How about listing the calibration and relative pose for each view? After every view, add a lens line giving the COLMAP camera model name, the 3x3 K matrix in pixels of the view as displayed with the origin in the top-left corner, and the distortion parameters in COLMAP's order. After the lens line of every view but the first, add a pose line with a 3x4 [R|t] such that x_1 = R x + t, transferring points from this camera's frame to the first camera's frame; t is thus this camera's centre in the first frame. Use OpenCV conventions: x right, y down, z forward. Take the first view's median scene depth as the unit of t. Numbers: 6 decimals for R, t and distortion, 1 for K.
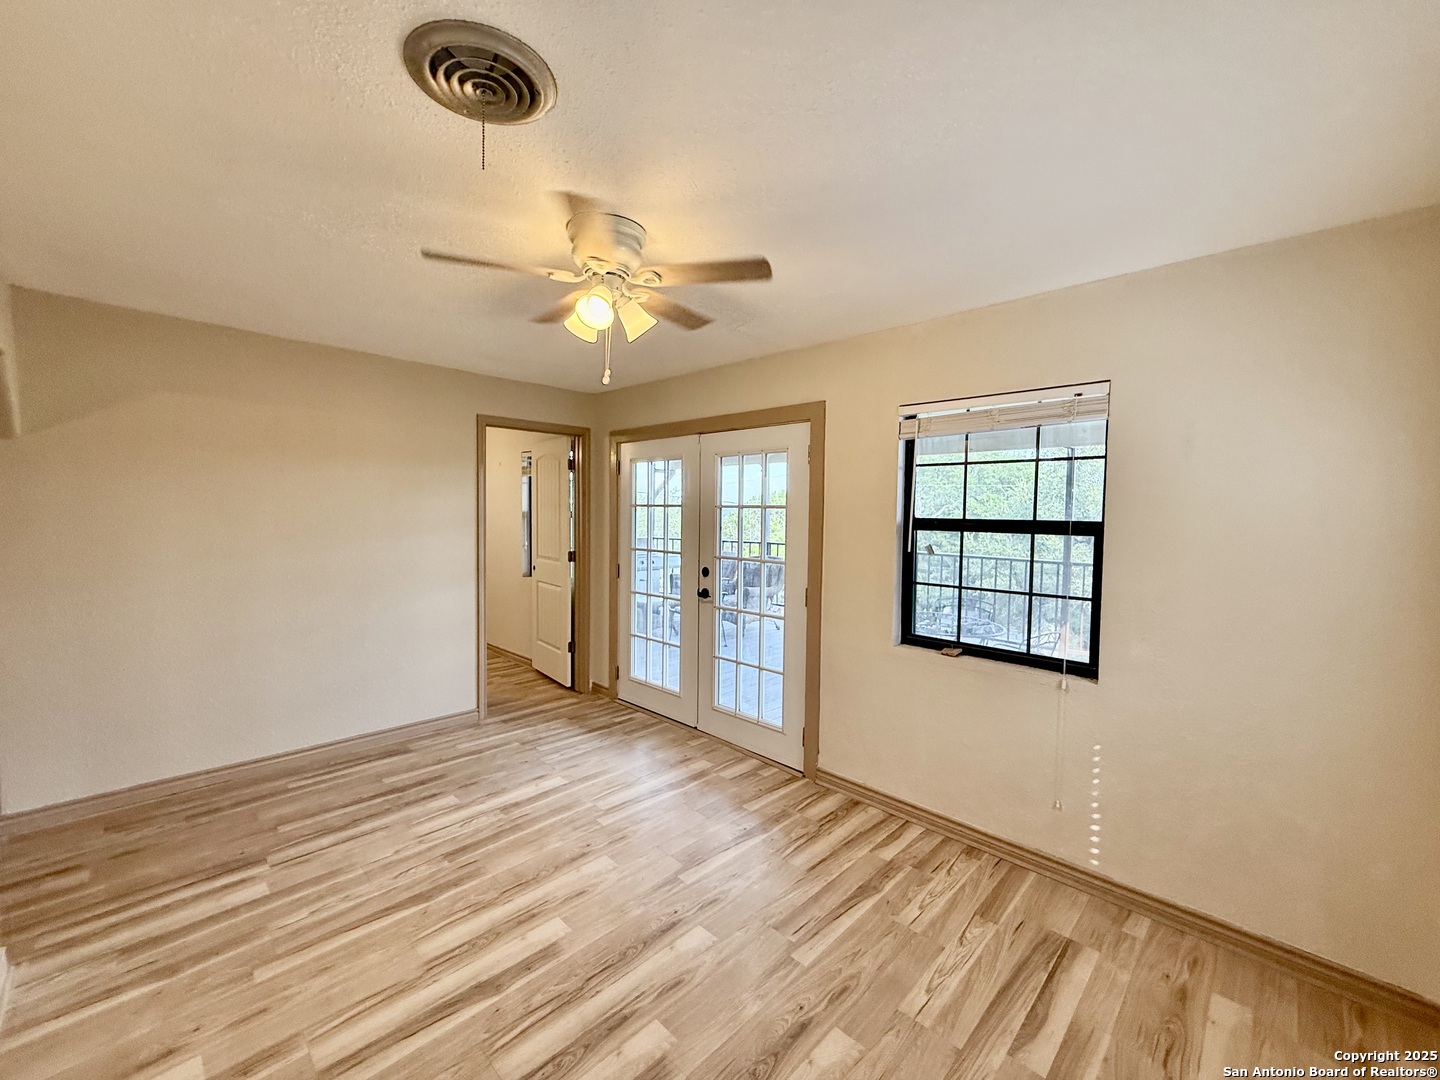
lens RADIAL K [[582.0, 0, 735.0], [0, 582.0, 544.3], [0, 0, 1]] dist [-0.010144, 0.000558]
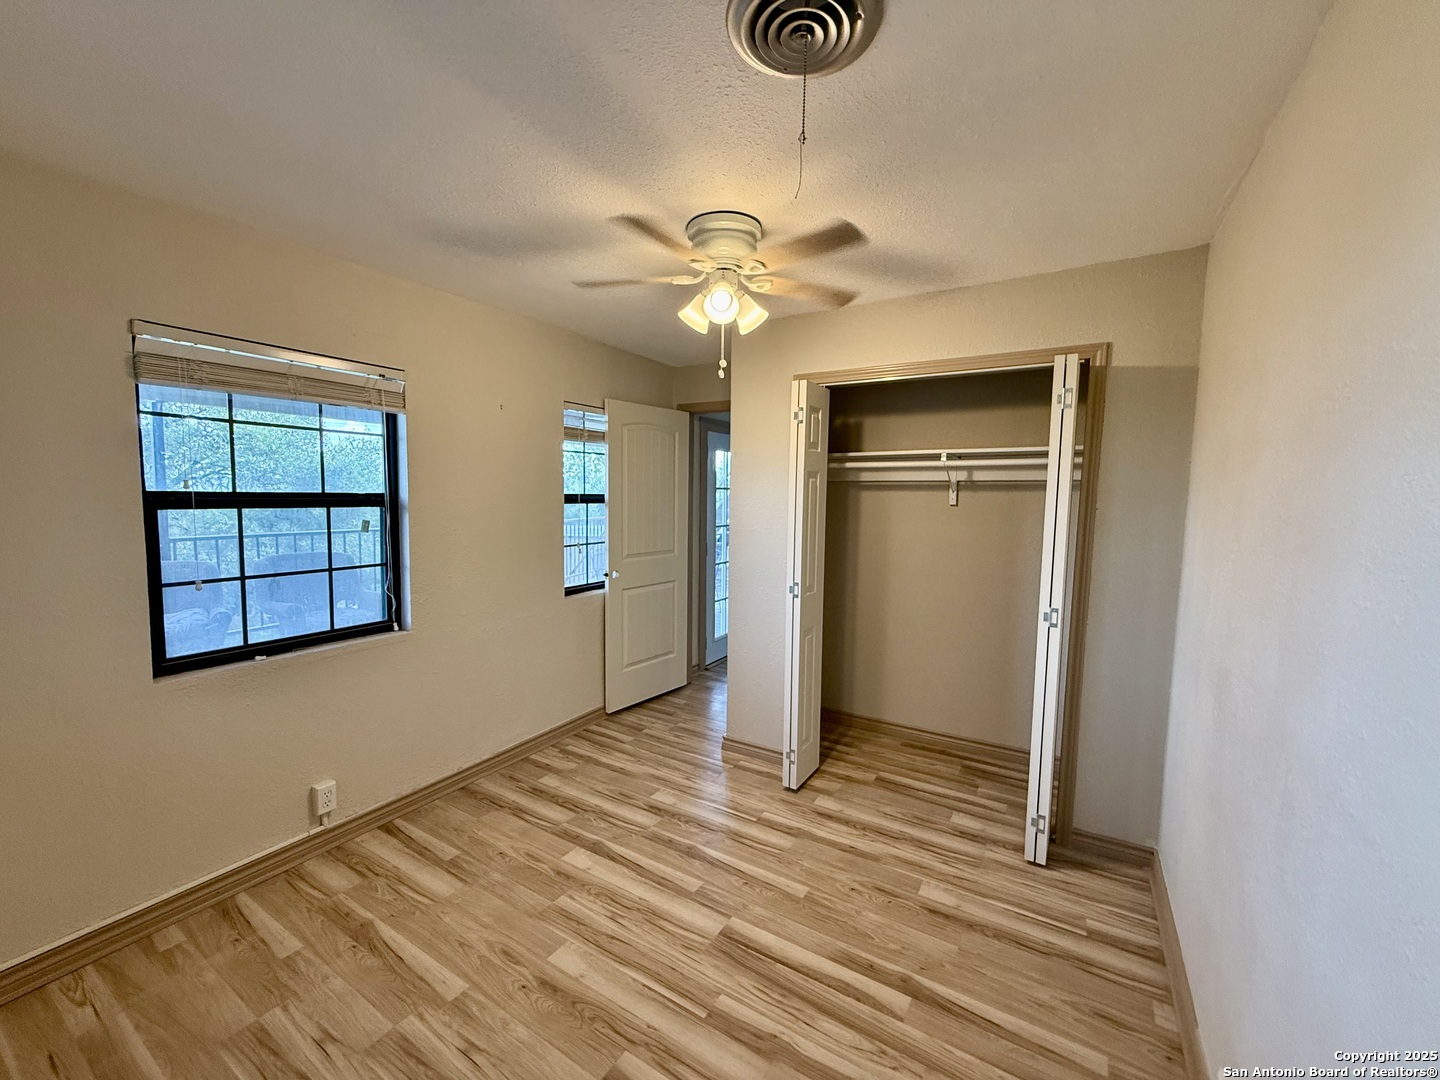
lens RADIAL K [[583.4, 0, 737.0], [0, 583.4, 541.5], [0, 0, 1]] dist [-0.007267, -0.000065]
pose [[-0.225986, -0.097735, 0.969215, -0.601473], [0.039660, 0.993206, 0.109401, -0.040711], [-0.973323, 0.063162, -0.220574, 0.562708]]
